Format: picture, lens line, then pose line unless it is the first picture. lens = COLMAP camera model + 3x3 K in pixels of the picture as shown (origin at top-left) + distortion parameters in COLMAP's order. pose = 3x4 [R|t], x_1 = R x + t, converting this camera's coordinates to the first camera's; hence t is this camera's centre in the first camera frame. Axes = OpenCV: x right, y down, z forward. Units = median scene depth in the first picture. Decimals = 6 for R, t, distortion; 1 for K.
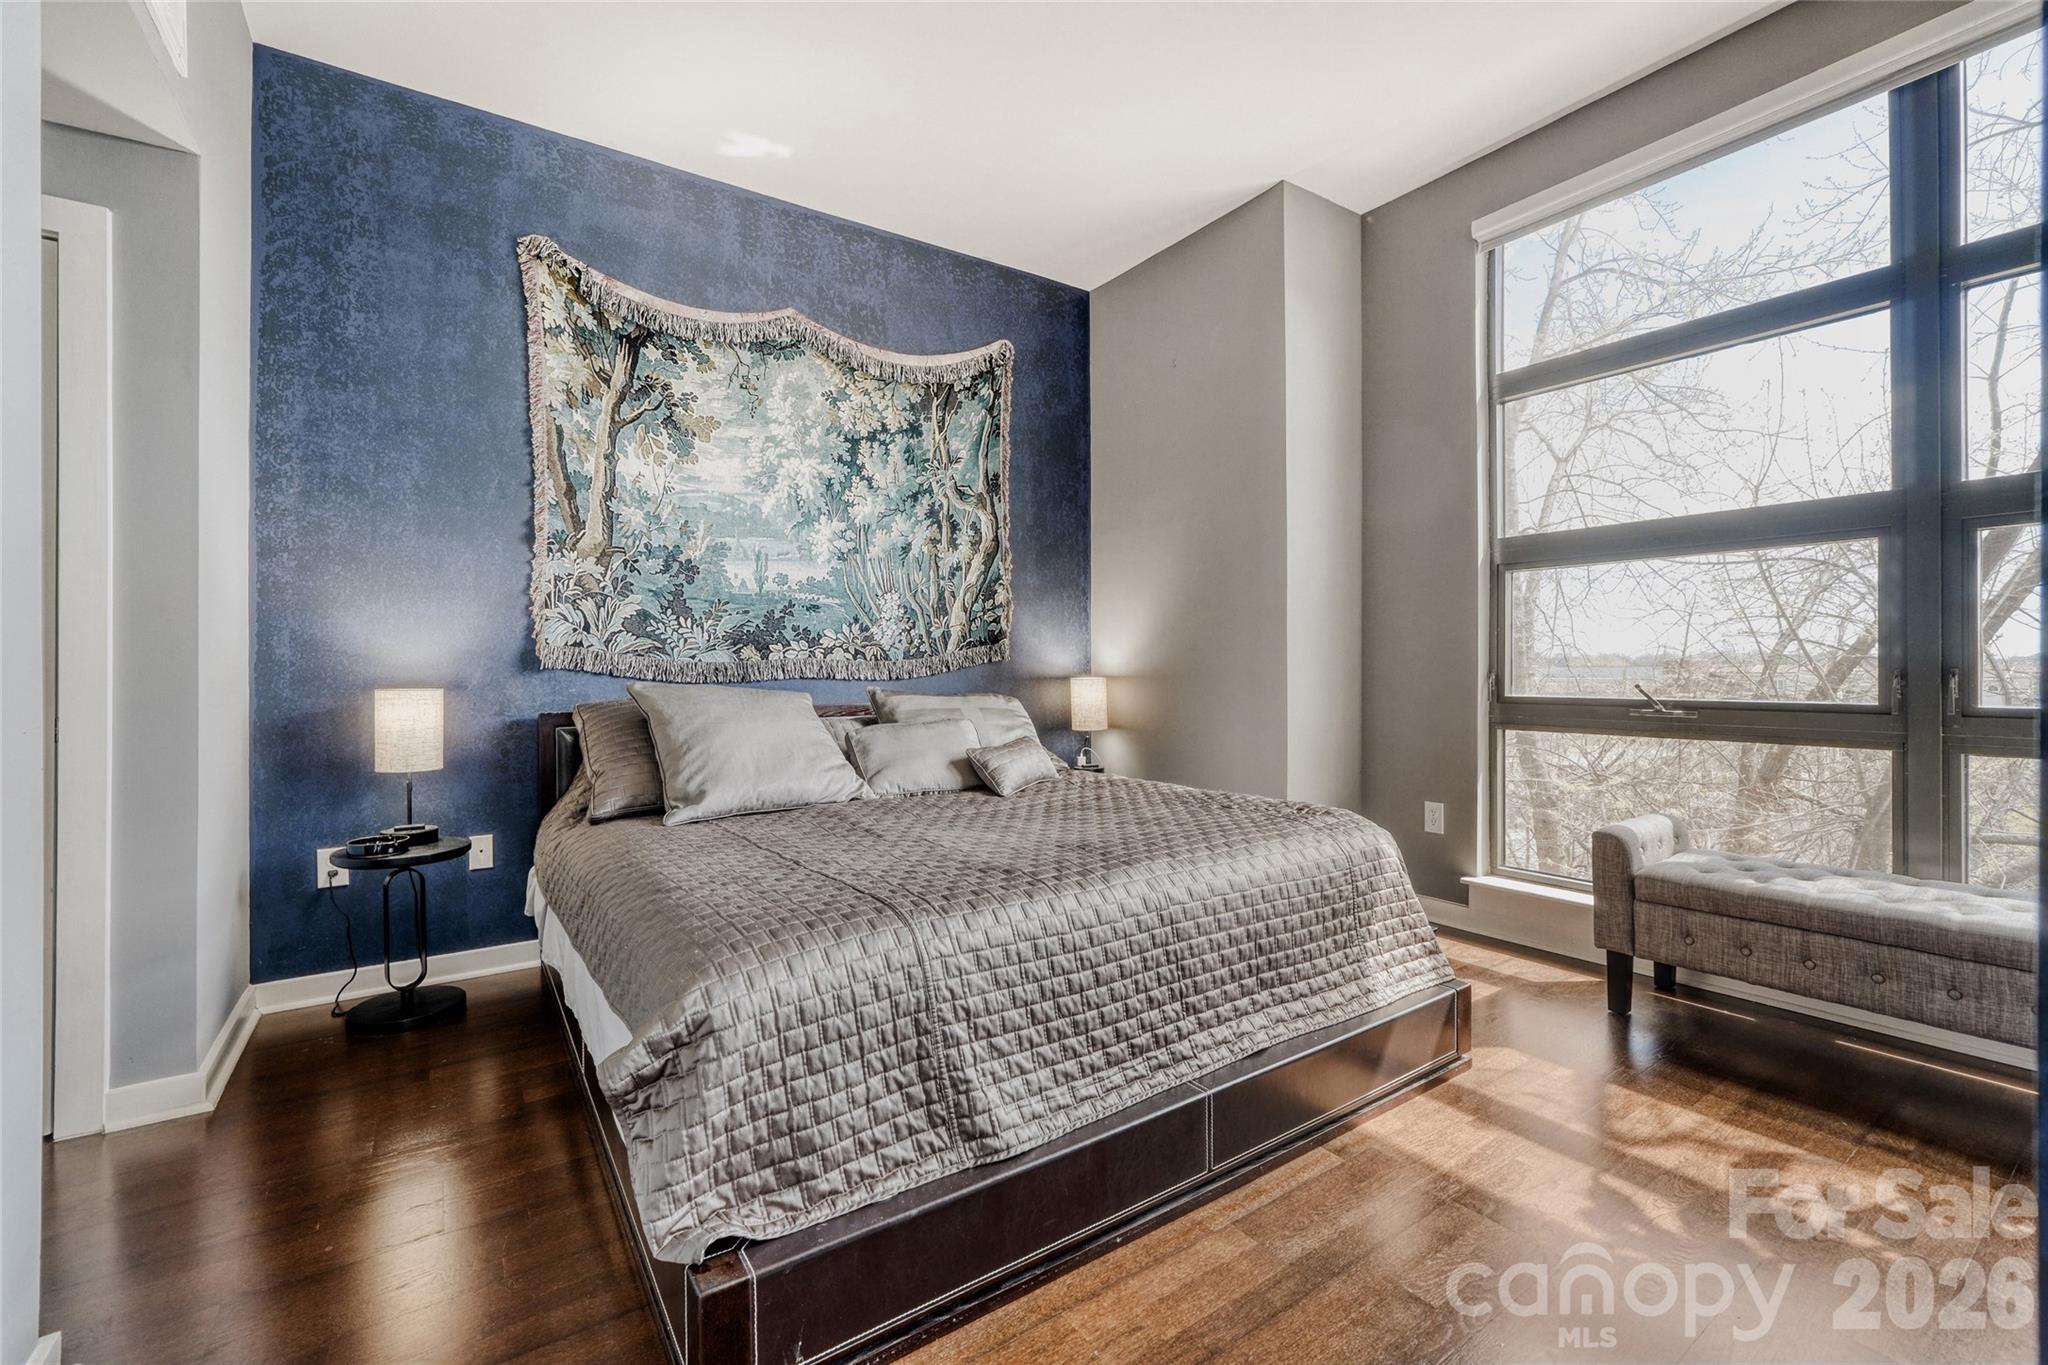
lens RADIAL K [[882.8, 0, 1012.8], [0, 882.8, 666.5], [0, 0, 1]] dist [-0.011020, 0.003917]
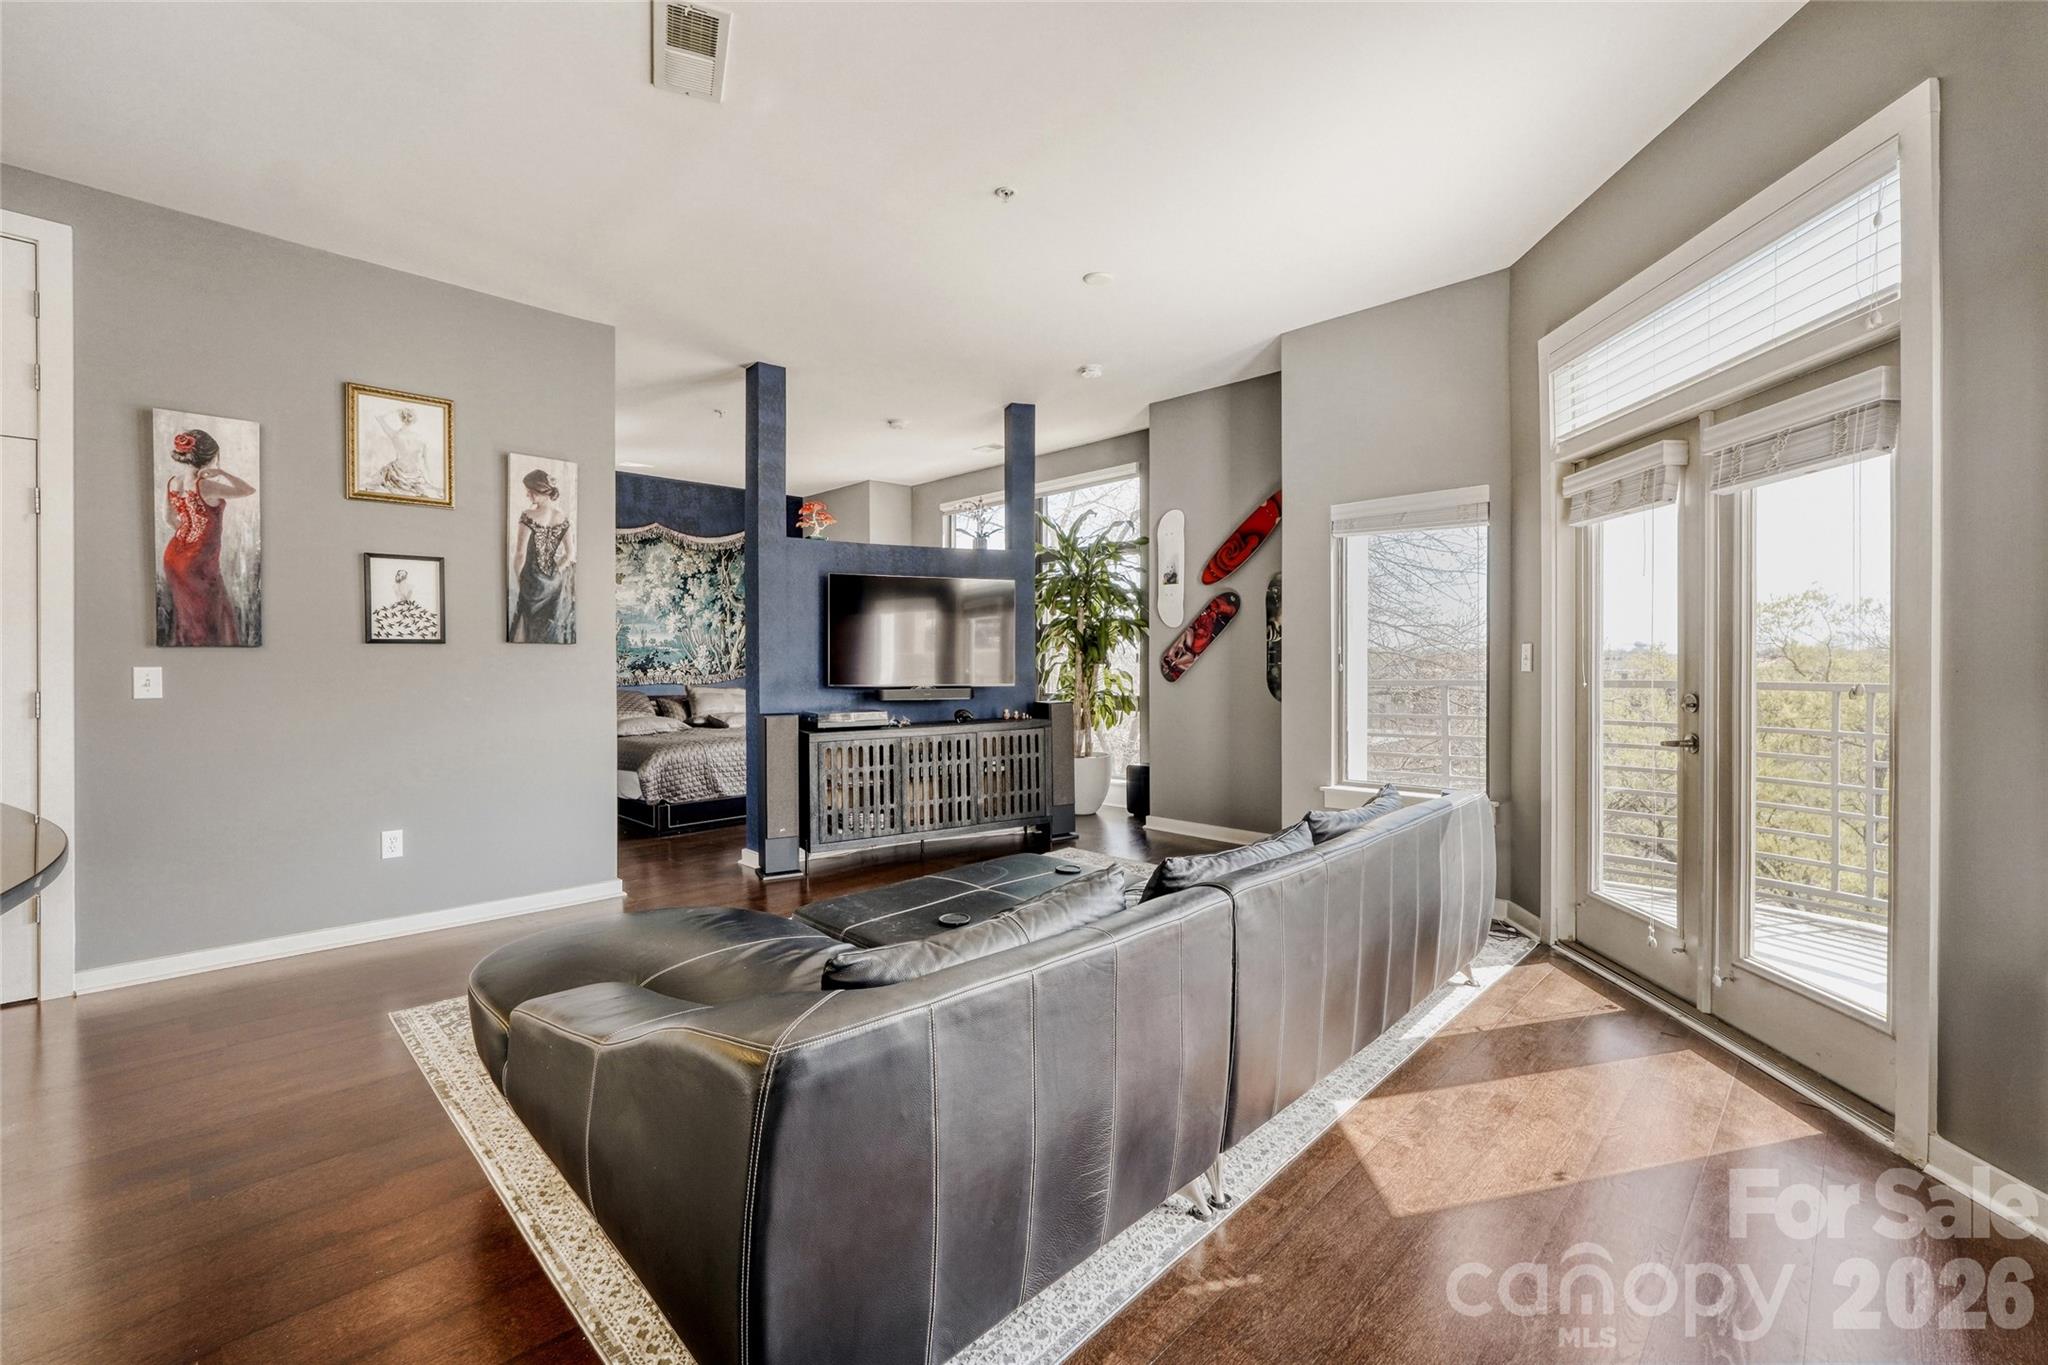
lens RADIAL K [[882.8, 0, 1026.4], [0, 882.8, 671.5], [0, 0, 1]] dist [-0.011020, 0.003917]
pose [[0.978806, -0.002293, 0.204779, 0.219327], [-0.001246, 0.999852, 0.017153, -0.058457], [-0.204788, -0.017044, 0.978658, -1.435077]]
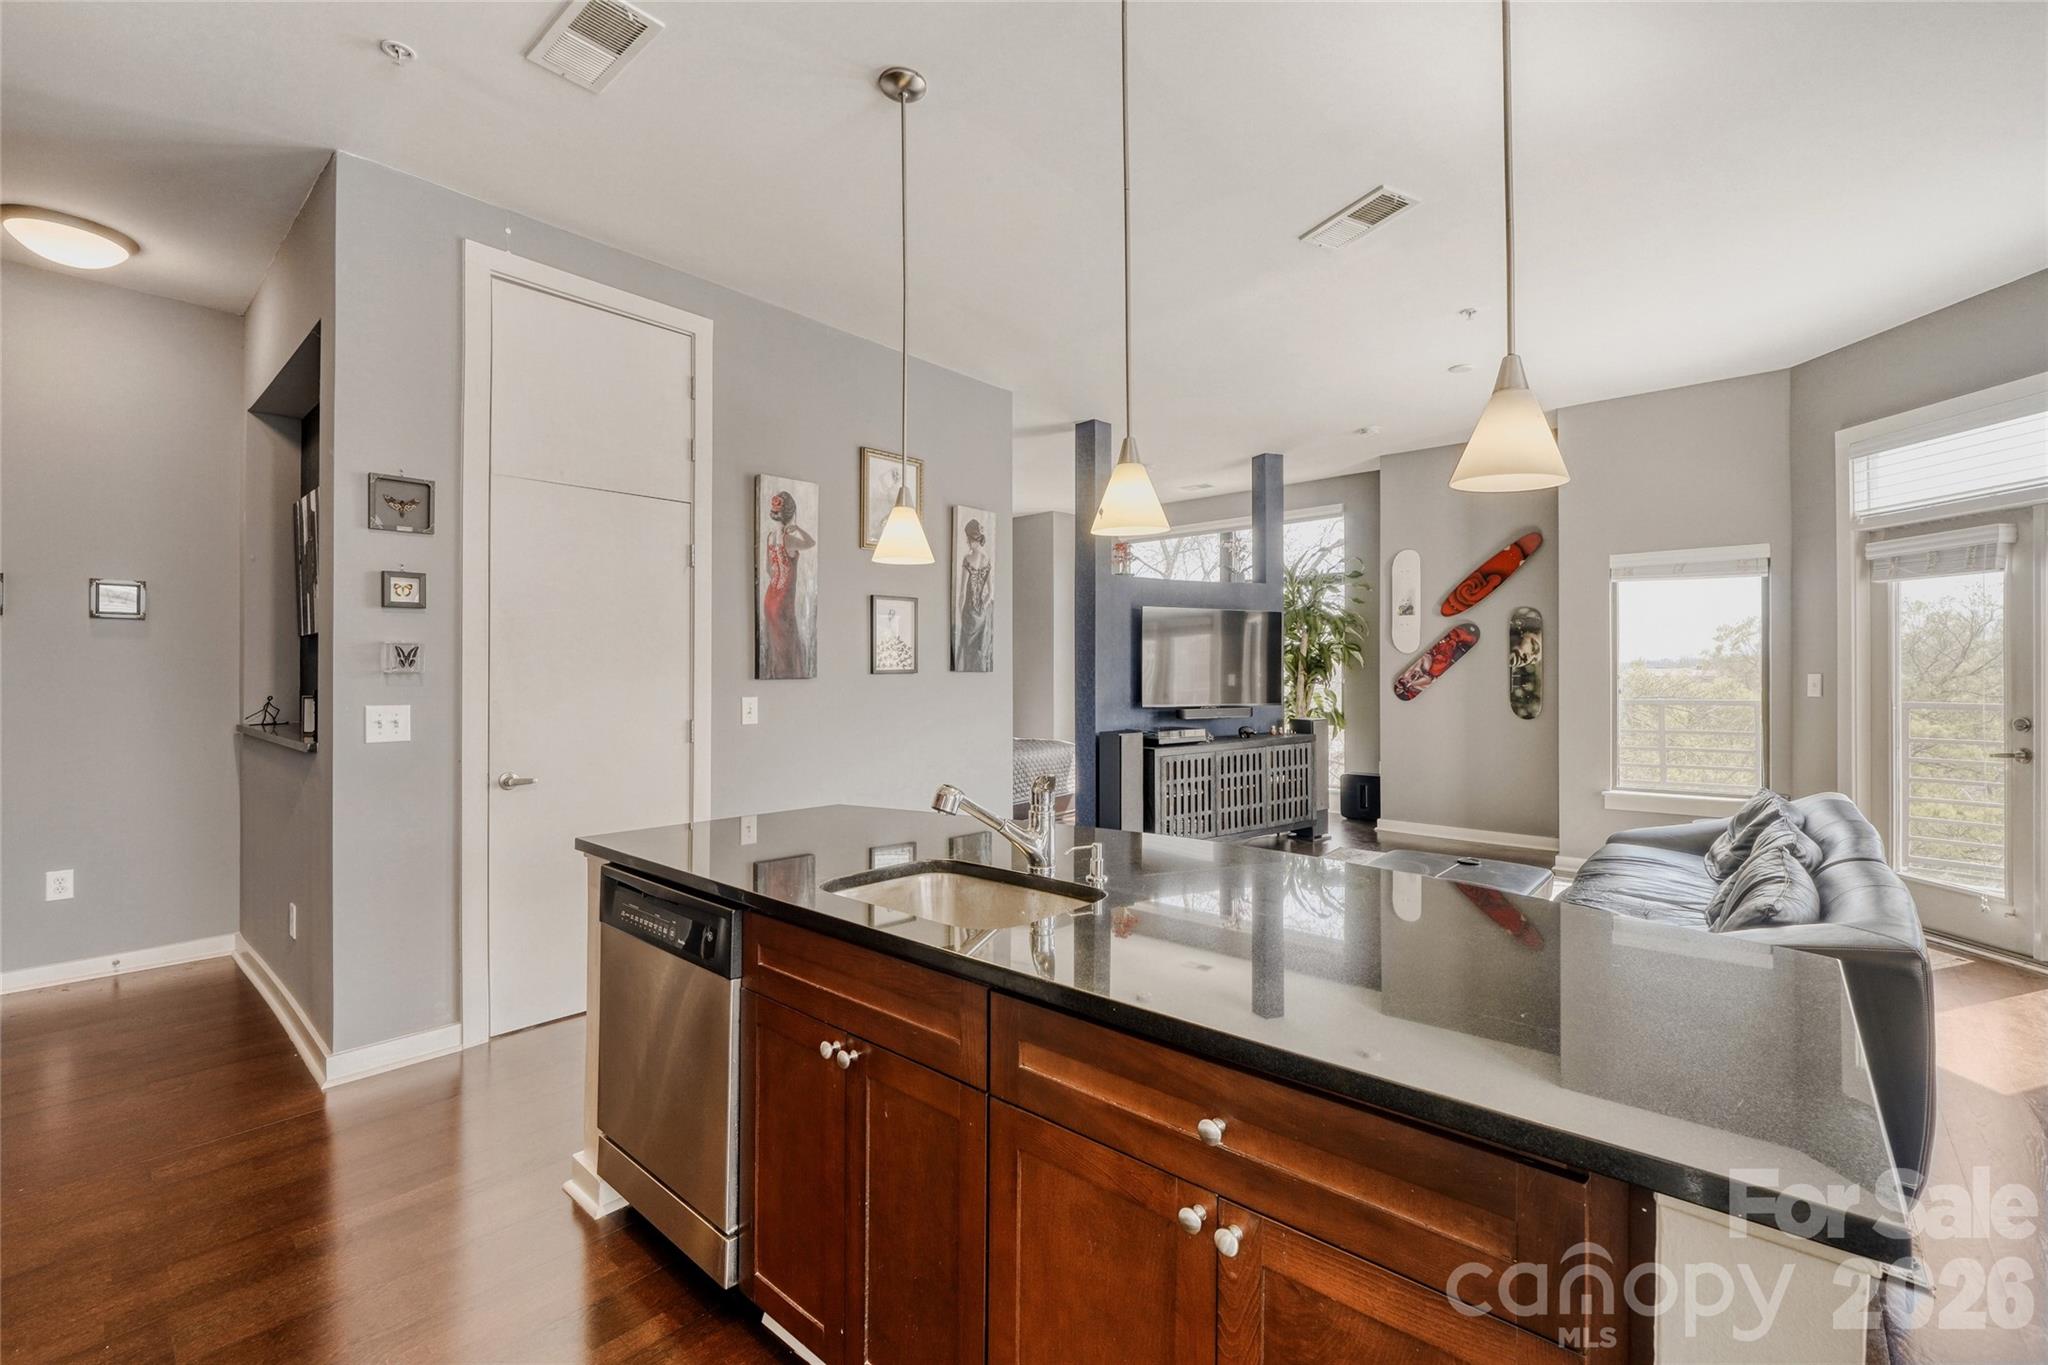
lens RADIAL K [[882.8, 0, 1021.5], [0, 882.8, 671.4], [0, 0, 1]] dist [-0.011020, 0.003917]
pose [[0.963472, 0.000206, 0.267808, -0.457669], [-0.002664, 0.999958, 0.008817, -0.087647], [-0.267795, -0.009209, 0.963432, -1.460731]]
